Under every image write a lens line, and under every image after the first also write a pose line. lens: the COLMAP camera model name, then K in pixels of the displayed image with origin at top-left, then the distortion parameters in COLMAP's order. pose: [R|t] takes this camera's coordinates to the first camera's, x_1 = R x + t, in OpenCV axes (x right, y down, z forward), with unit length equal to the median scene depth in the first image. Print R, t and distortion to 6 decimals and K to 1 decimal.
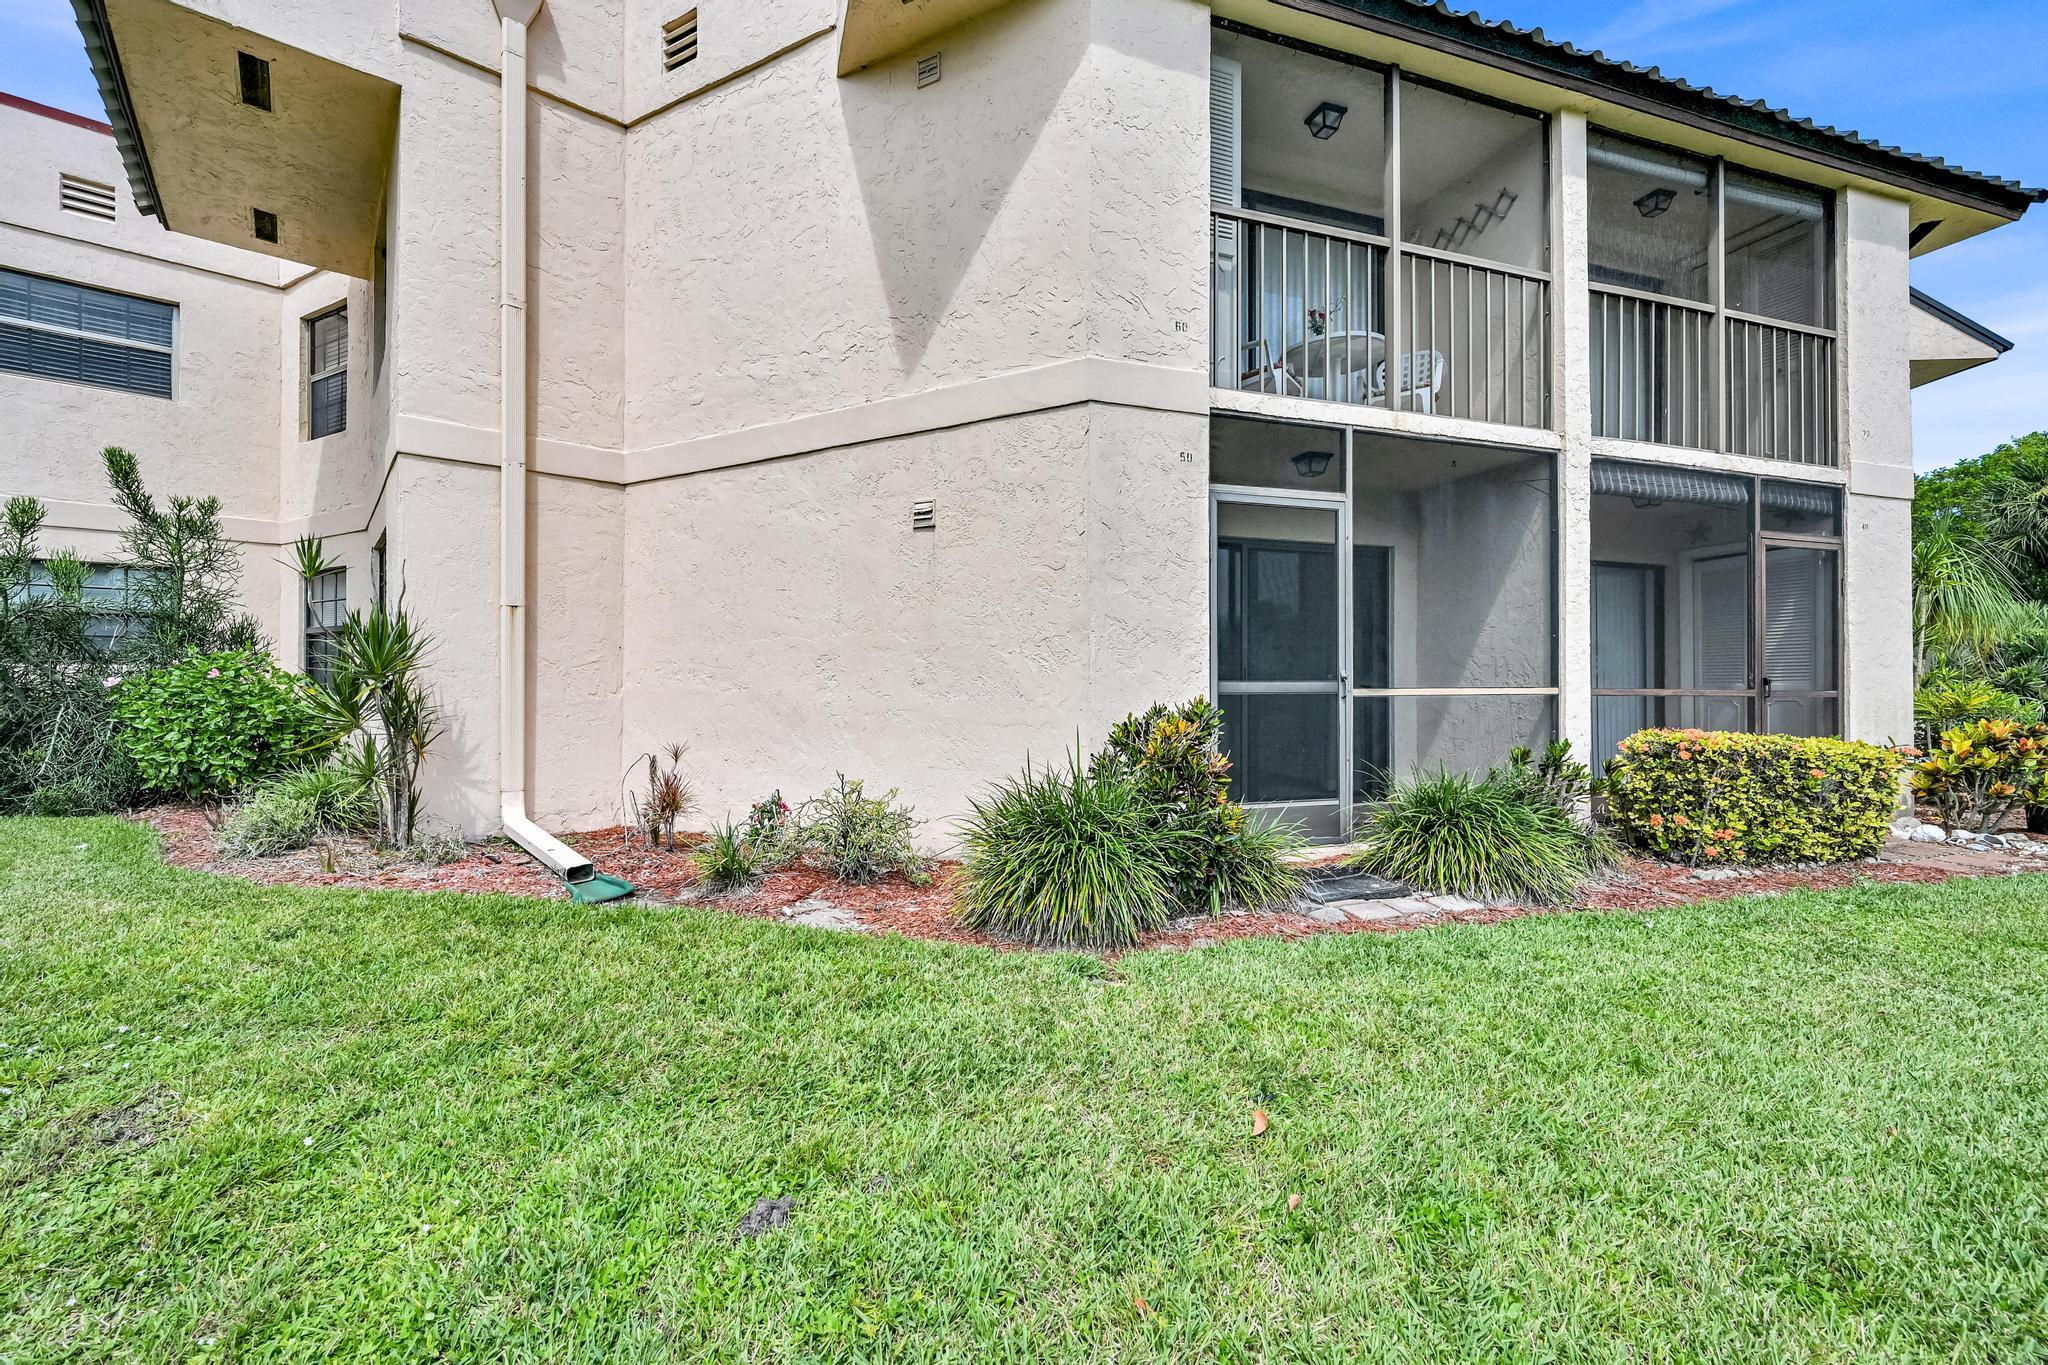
lens RADIAL K [[822.4, 0, 1021.6], [0, 822.4, 675.4], [0, 0, 1]] dist [-0.000624, -0.000363]
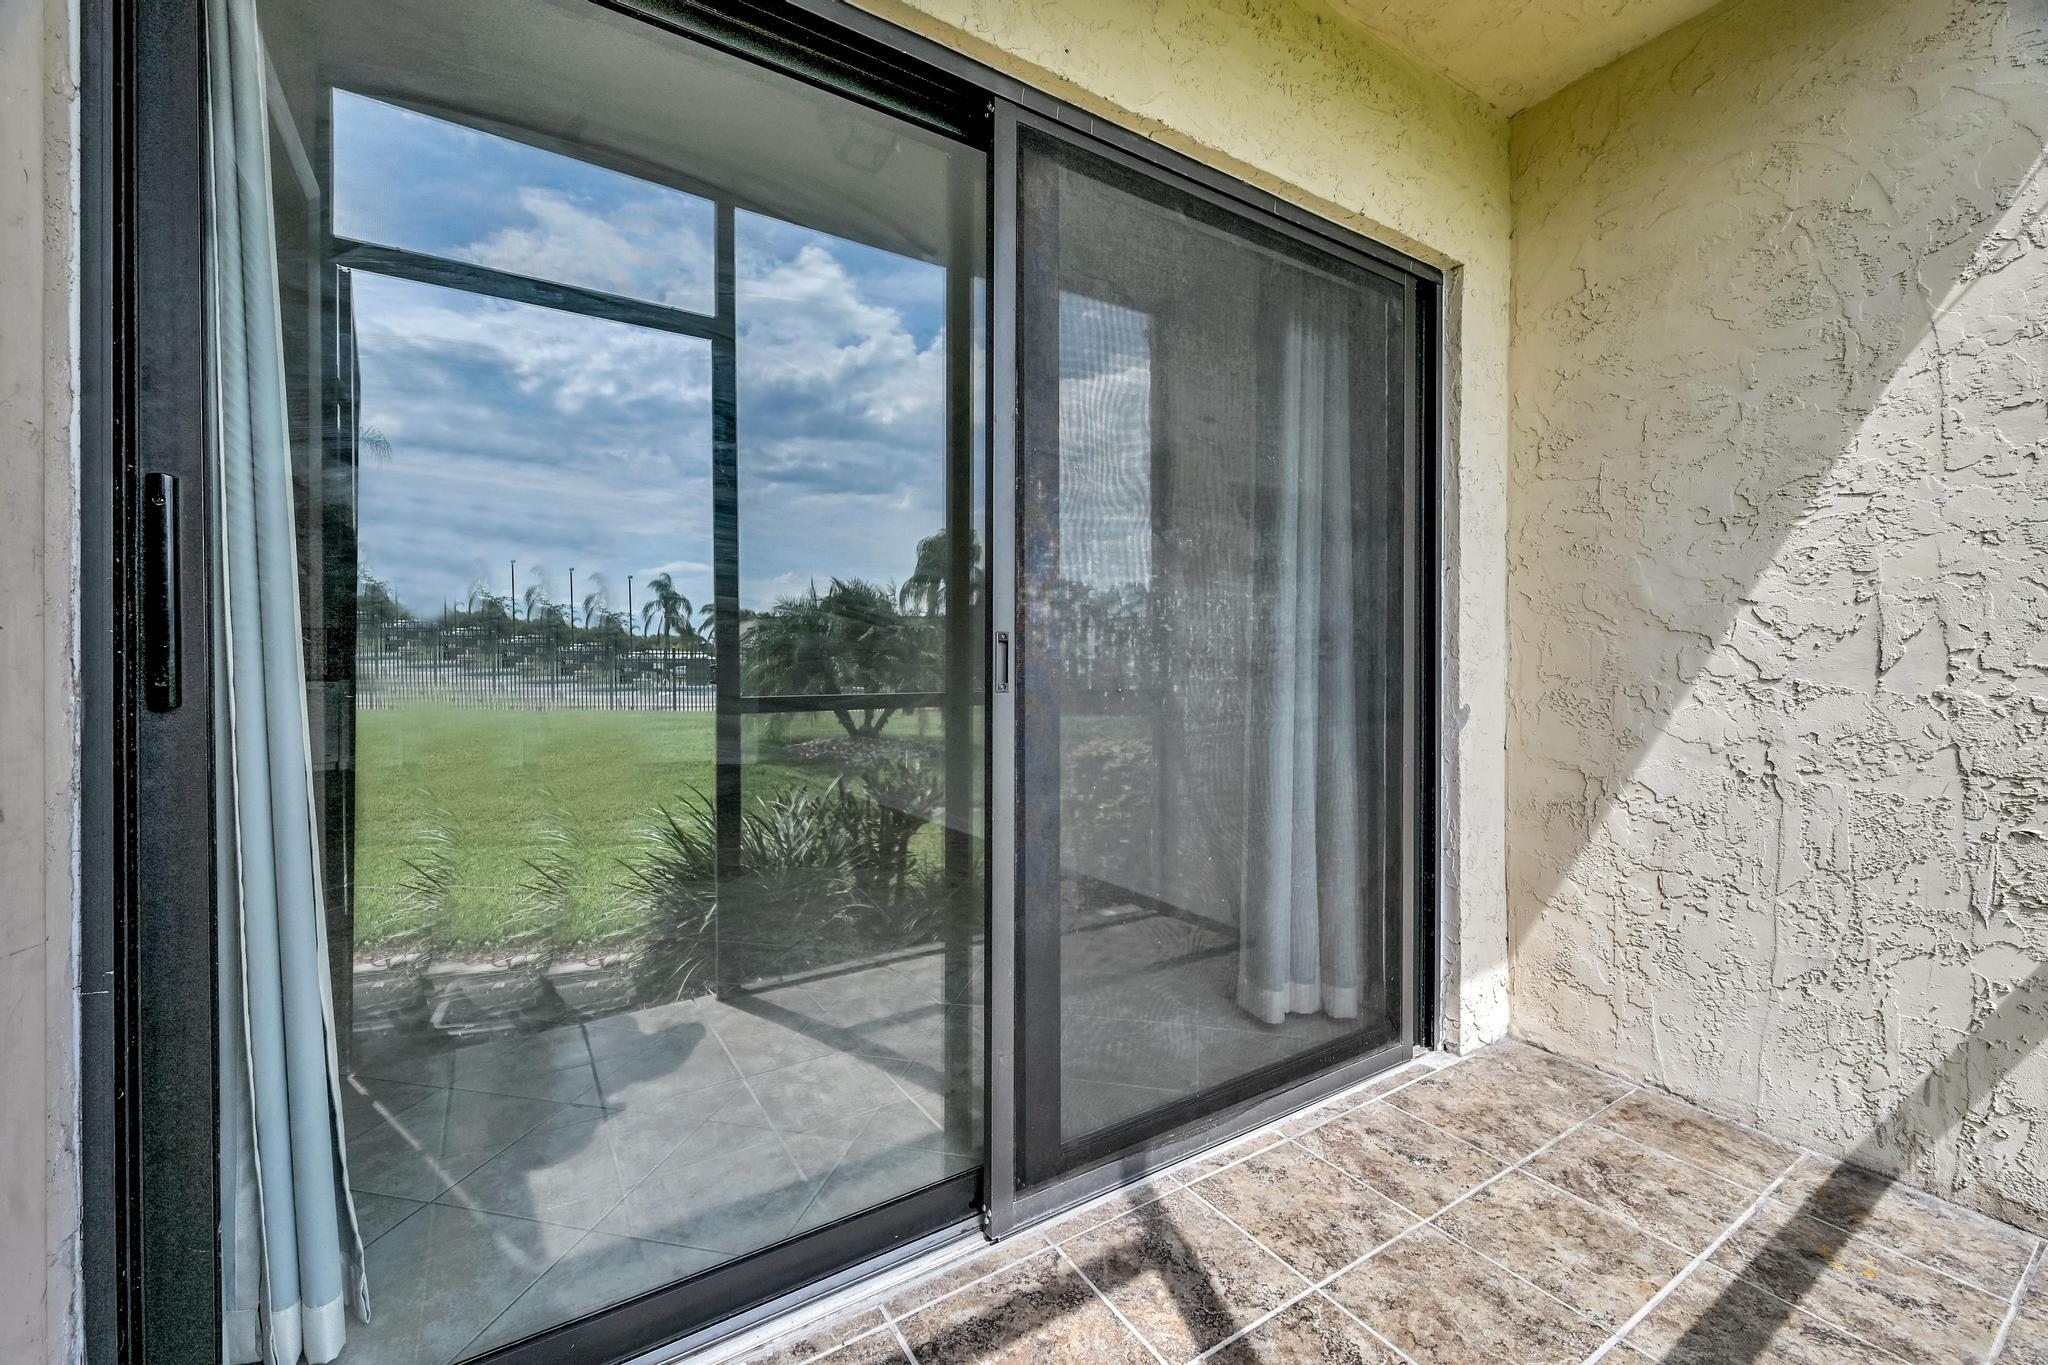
lens RADIAL K [[822.4, 0, 1021.6], [0, 822.4, 675.4], [0, 0, 1]] dist [-0.000624, -0.000363]
pose [[0.970089, 0.002193, 0.242741, 0.228733], [-0.005326, 0.999911, 0.012251, -0.000147], [-0.242692, -0.013178, 0.970014, 0.788058]]
